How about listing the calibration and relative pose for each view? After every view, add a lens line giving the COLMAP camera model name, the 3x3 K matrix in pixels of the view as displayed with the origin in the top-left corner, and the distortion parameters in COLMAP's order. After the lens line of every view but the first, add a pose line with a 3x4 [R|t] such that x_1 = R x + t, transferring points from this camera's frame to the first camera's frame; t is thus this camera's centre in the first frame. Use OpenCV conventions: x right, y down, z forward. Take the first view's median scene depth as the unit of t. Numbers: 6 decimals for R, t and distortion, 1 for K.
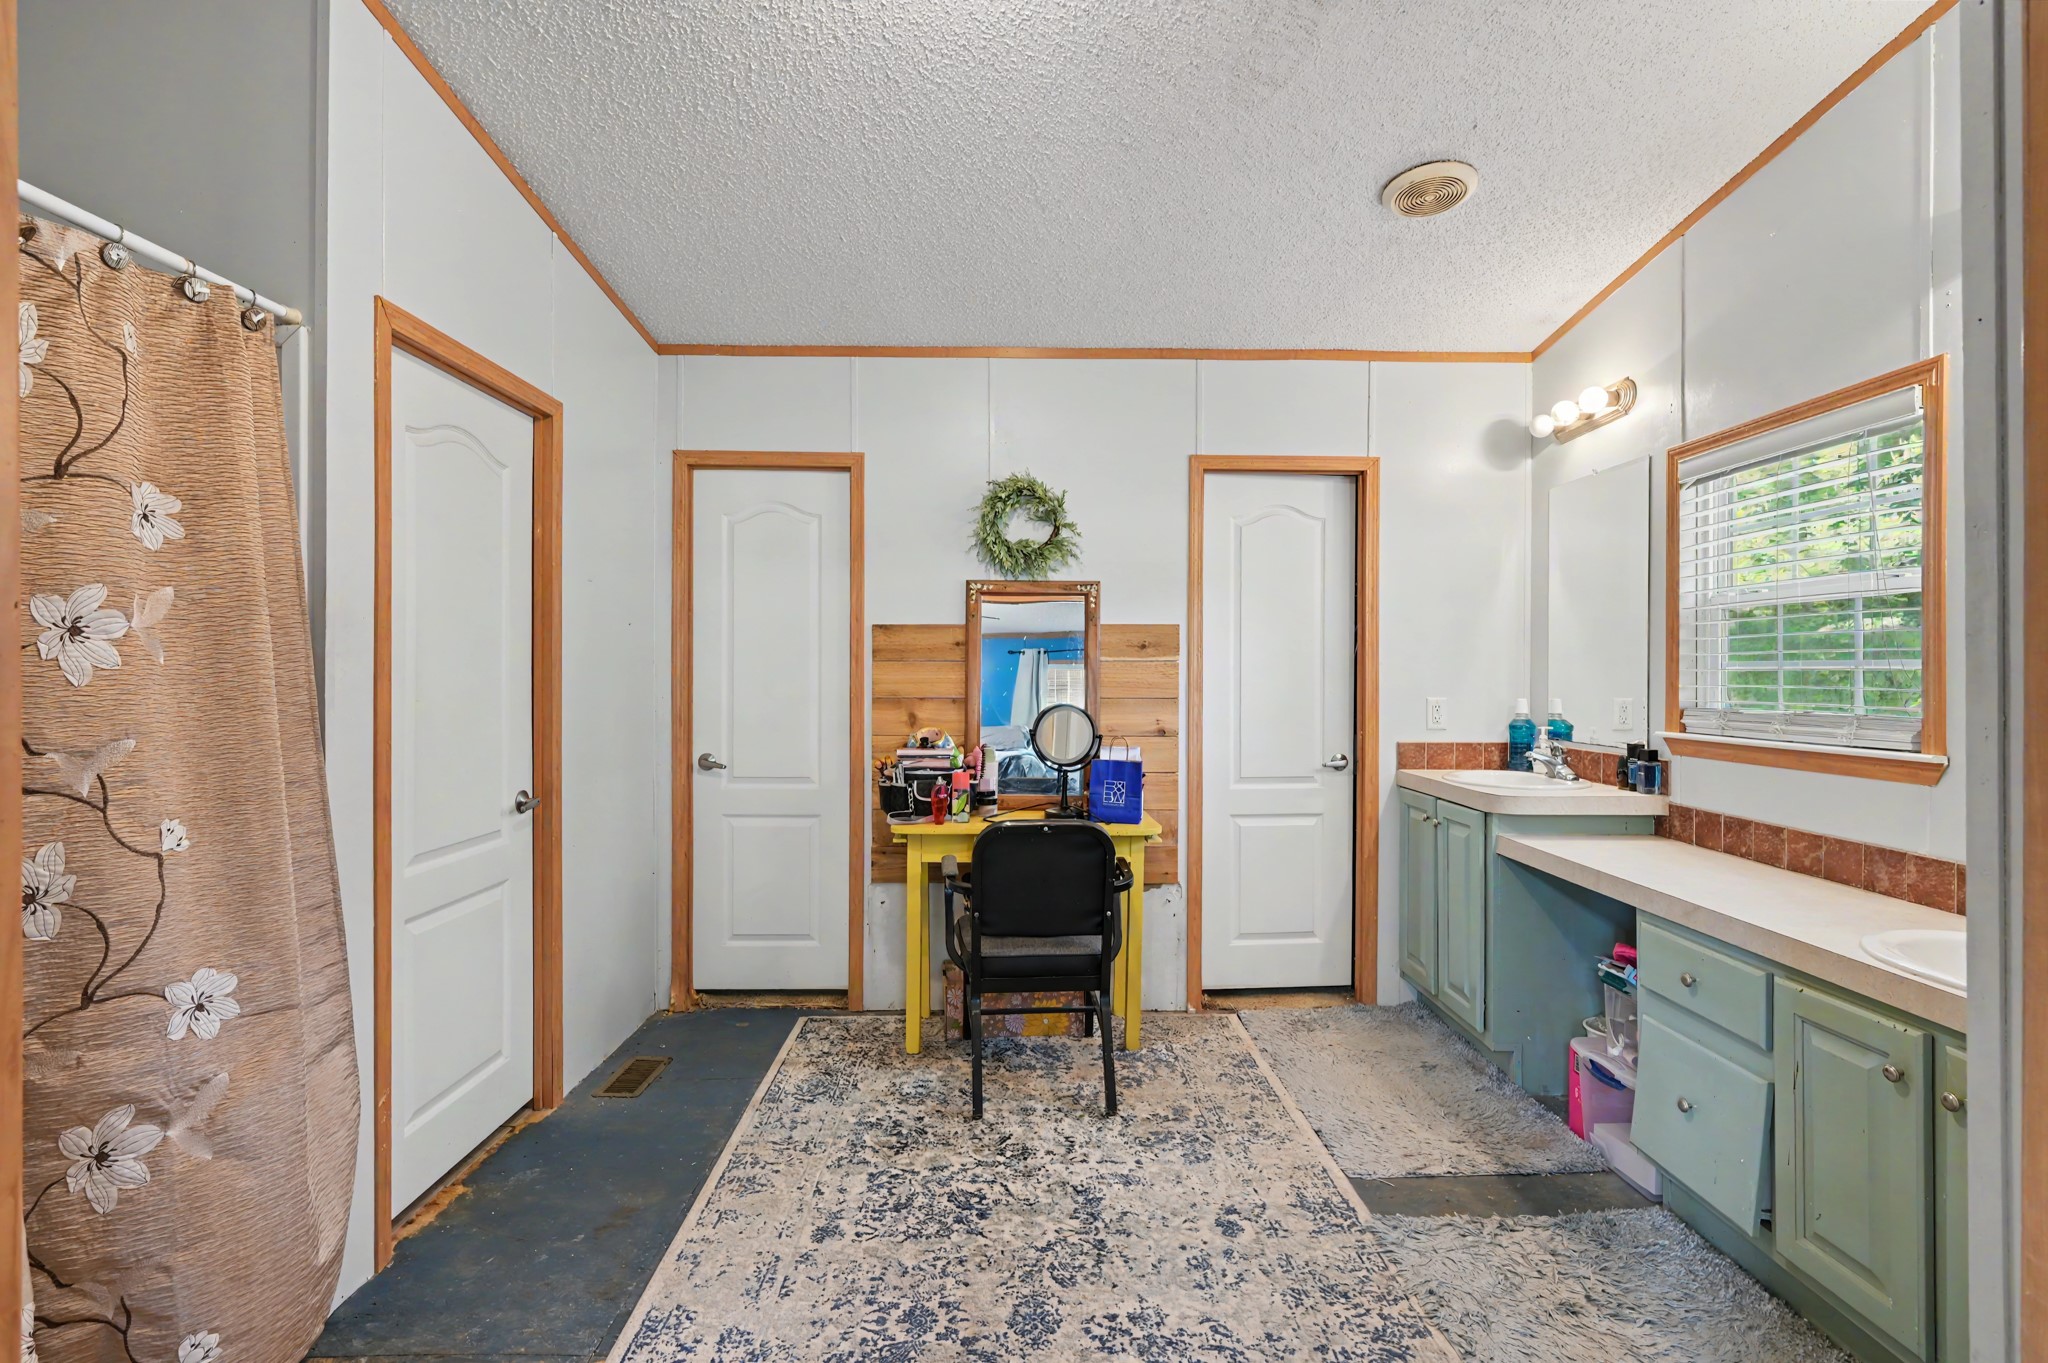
lens RADIAL K [[949.9, 0, 1032.2], [0, 949.9, 676.3], [0, 0, 1]] dist [-0.000981, -0.000231]
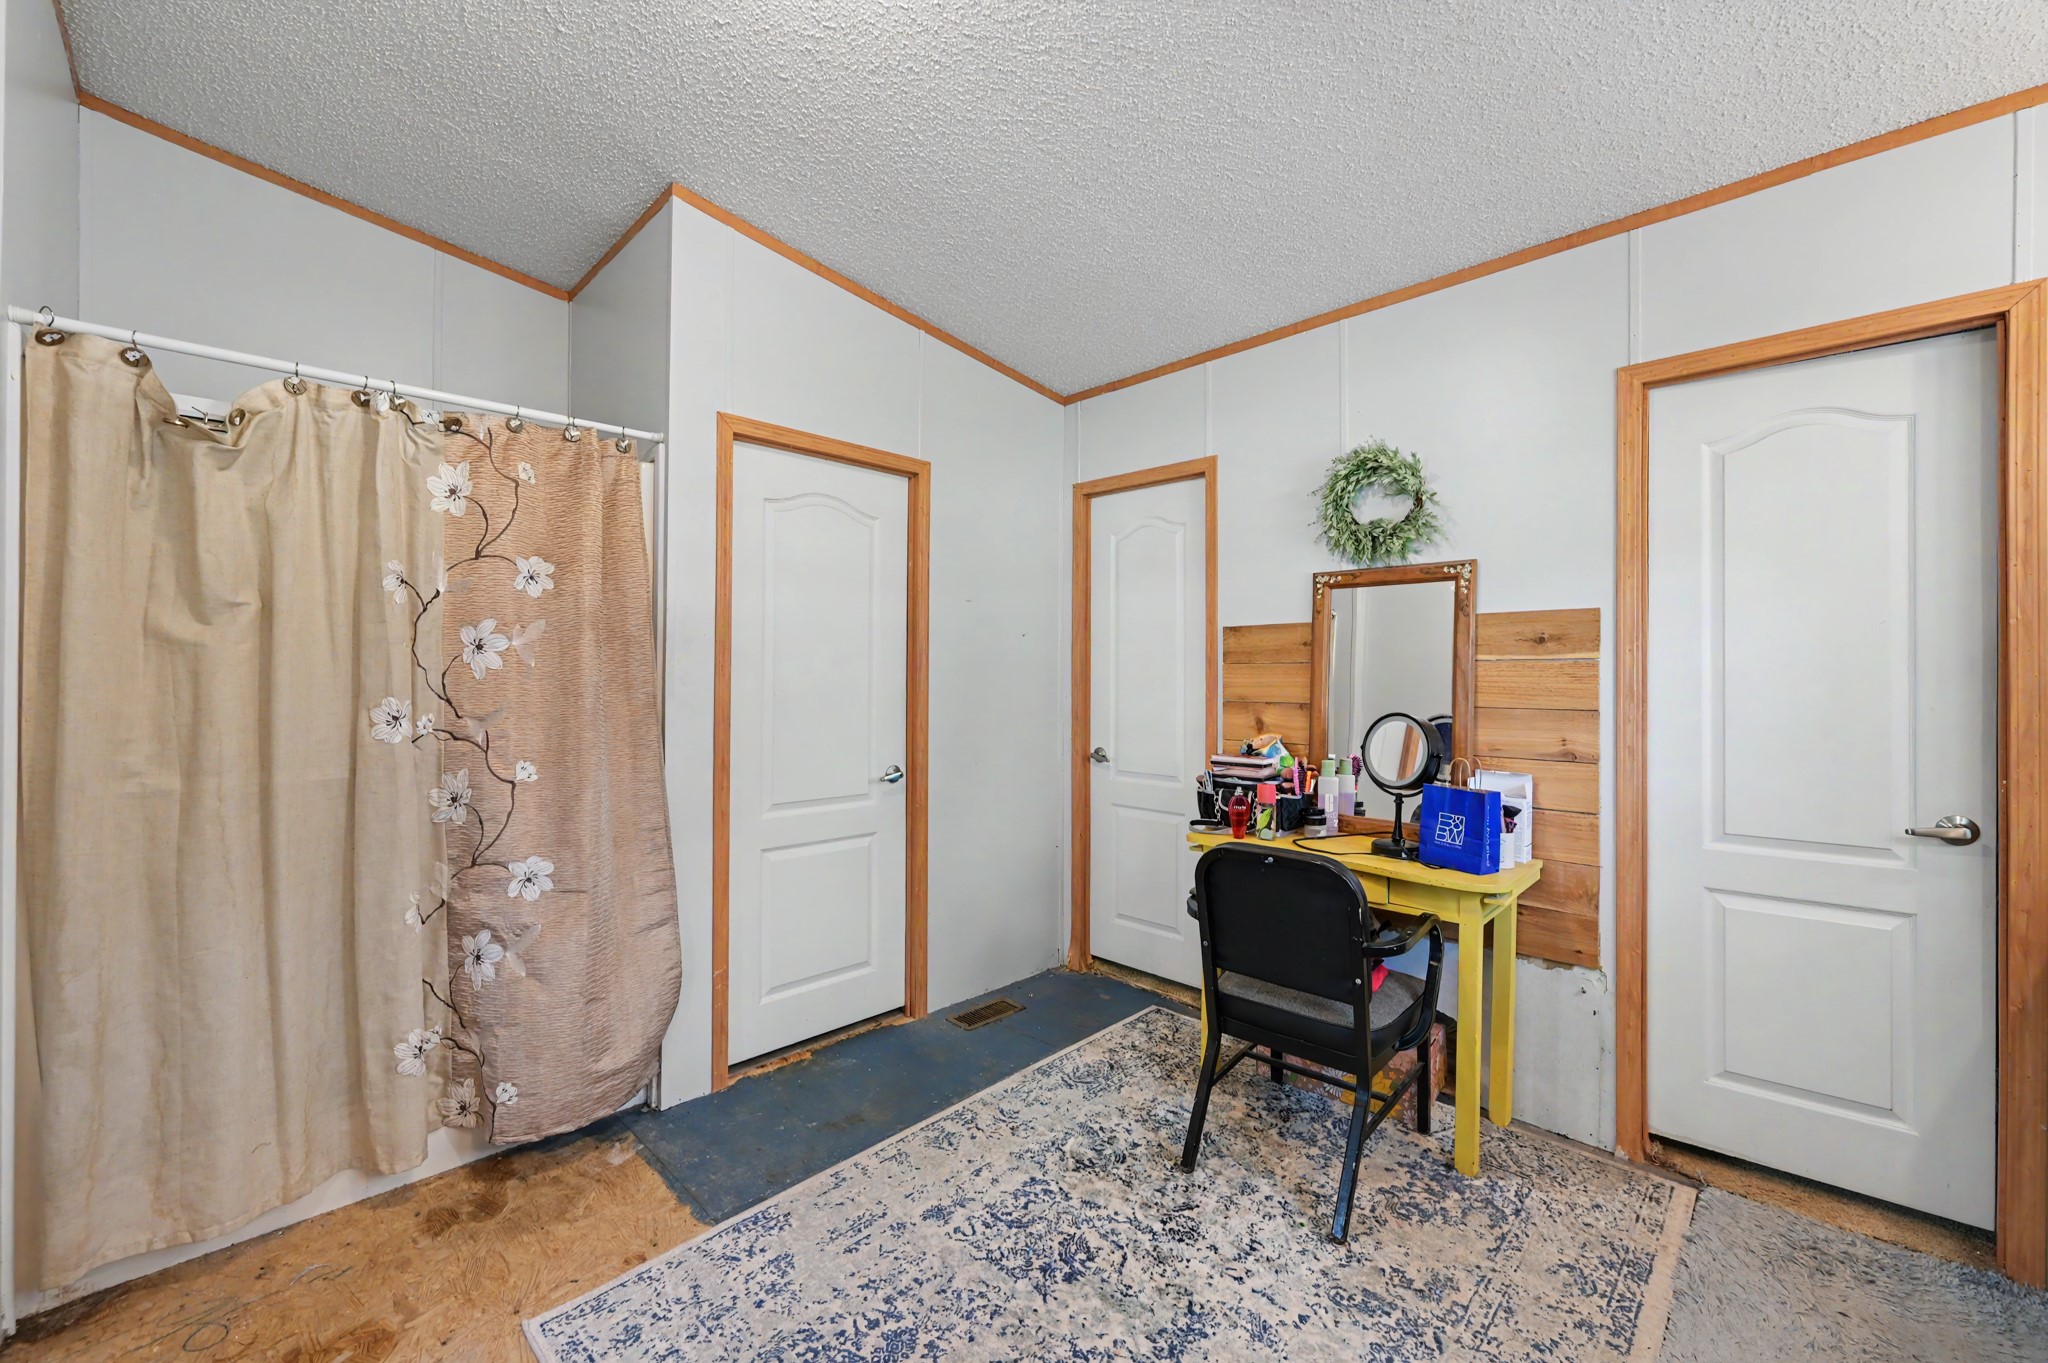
lens RADIAL K [[811.0, 0, 1024.9], [0, 811.0, 672.9], [0, 0, 1]] dist [-0.001001, -0.000109]
pose [[0.702626, -0.003828, -0.711549, 0.356902], [-0.005895, 0.999920, -0.011200, 0.004831], [0.711535, 0.012064, 0.702547, 0.327115]]
